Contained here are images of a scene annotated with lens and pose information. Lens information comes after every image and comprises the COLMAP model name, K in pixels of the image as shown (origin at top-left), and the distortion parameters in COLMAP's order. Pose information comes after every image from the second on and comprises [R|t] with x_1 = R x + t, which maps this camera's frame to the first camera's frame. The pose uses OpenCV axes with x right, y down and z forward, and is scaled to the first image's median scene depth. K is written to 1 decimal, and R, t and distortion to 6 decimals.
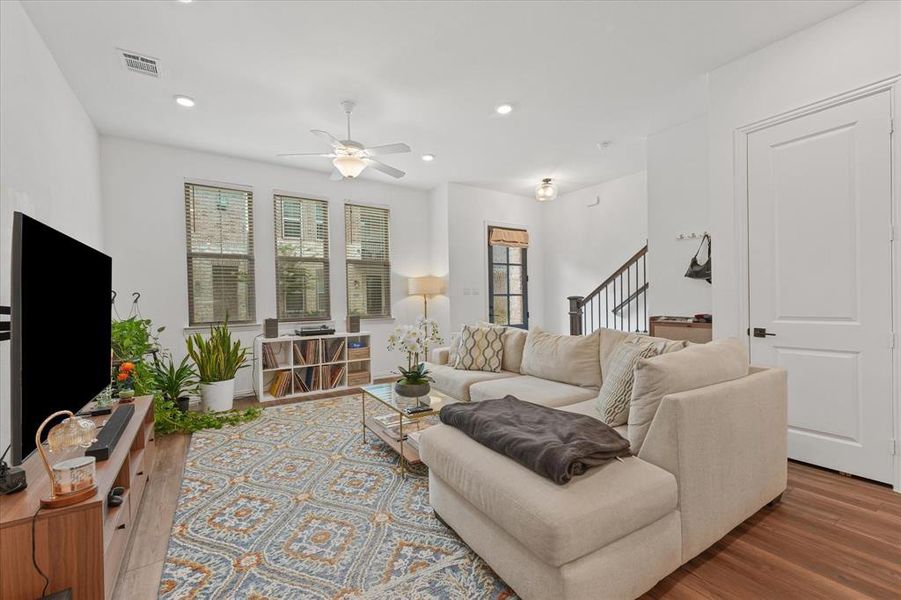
lens RADIAL K [[375.9, 0, 437.9], [0, 375.9, 302.1], [0, 0, 1]] dist [0.018501, -0.000153]
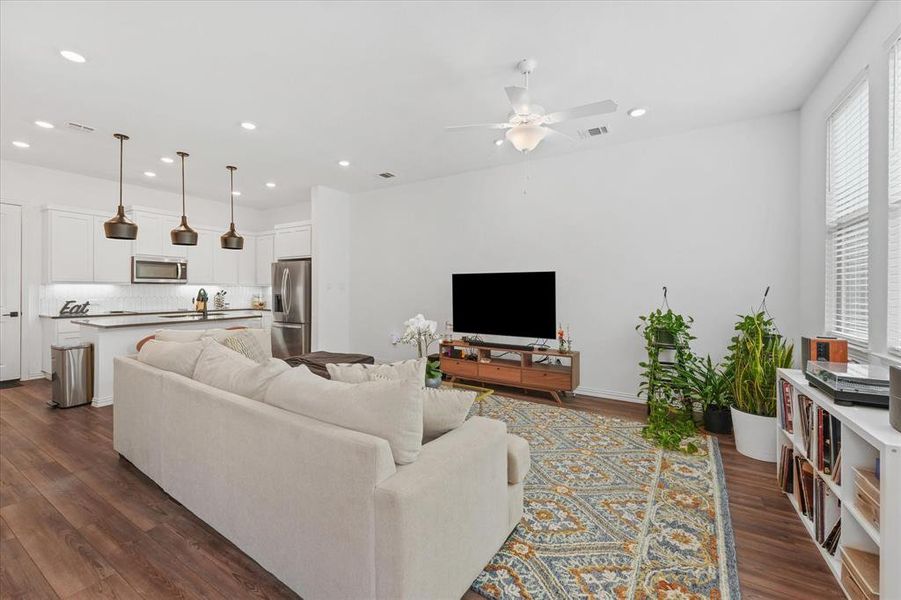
lens RADIAL K [[363.1, 0, 448.4], [0, 363.1, 291.7], [0, 0, 1]] dist [0.009702, -0.000179]
pose [[-0.893857, 0.016262, -0.448057, 0.251344], [0.006844, 0.999720, 0.022632, -0.039520], [0.448300, 0.017163, -0.893718, 1.455577]]
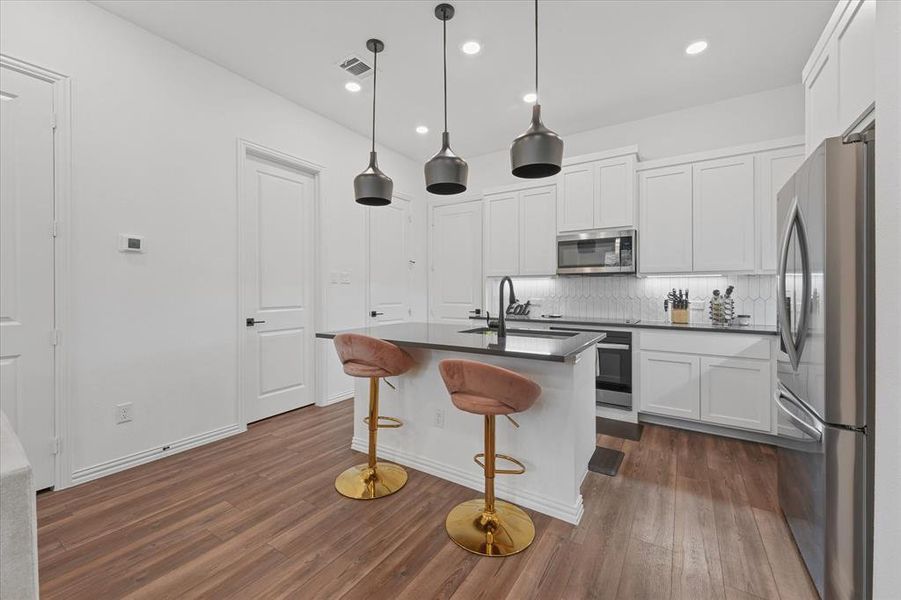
lens RADIAL K [[365.3, 0, 449.1], [0, 365.3, 290.5], [0, 0, 1]] dist [0.000788, -0.000084]
pose [[-0.414816, 0.016872, 0.909749, -0.049868], [0.010618, 0.999850, -0.013701, 0.001288], [-0.909844, 0.003976, -0.414932, 0.256487]]
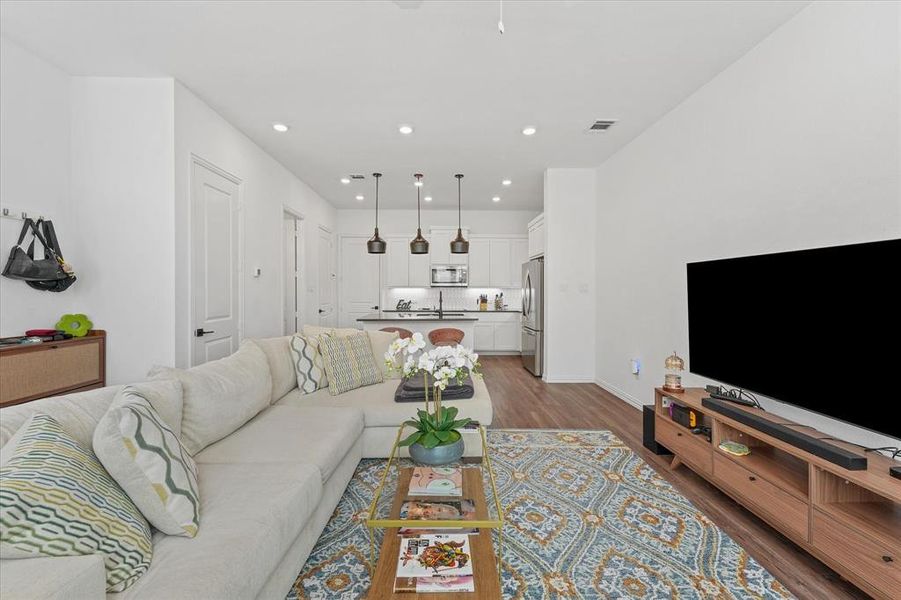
lens RADIAL K [[363.1, 0, 448.4], [0, 363.1, 291.7], [0, 0, 1]] dist [0.009702, -0.000179]
pose [[-0.859980, 0.012346, 0.510178, -0.300770], [0.015829, 0.999872, 0.002486, -0.028111], [-0.510082, 0.010213, -0.860065, 1.133941]]
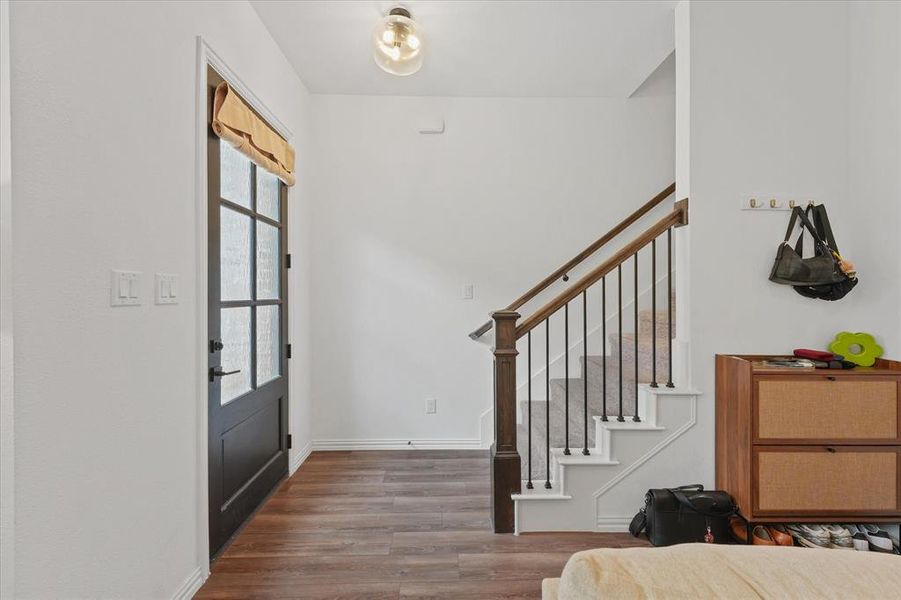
lens RADIAL K [[365.3, 0, 449.1], [0, 365.3, 290.5], [0, 0, 1]] dist [0.000788, -0.000084]
pose [[0.515705, 0.021513, 0.856496, -0.016035], [-0.002353, 0.999716, -0.023694, -0.037577], [-0.856763, 0.010204, 0.515610, 1.105441]]
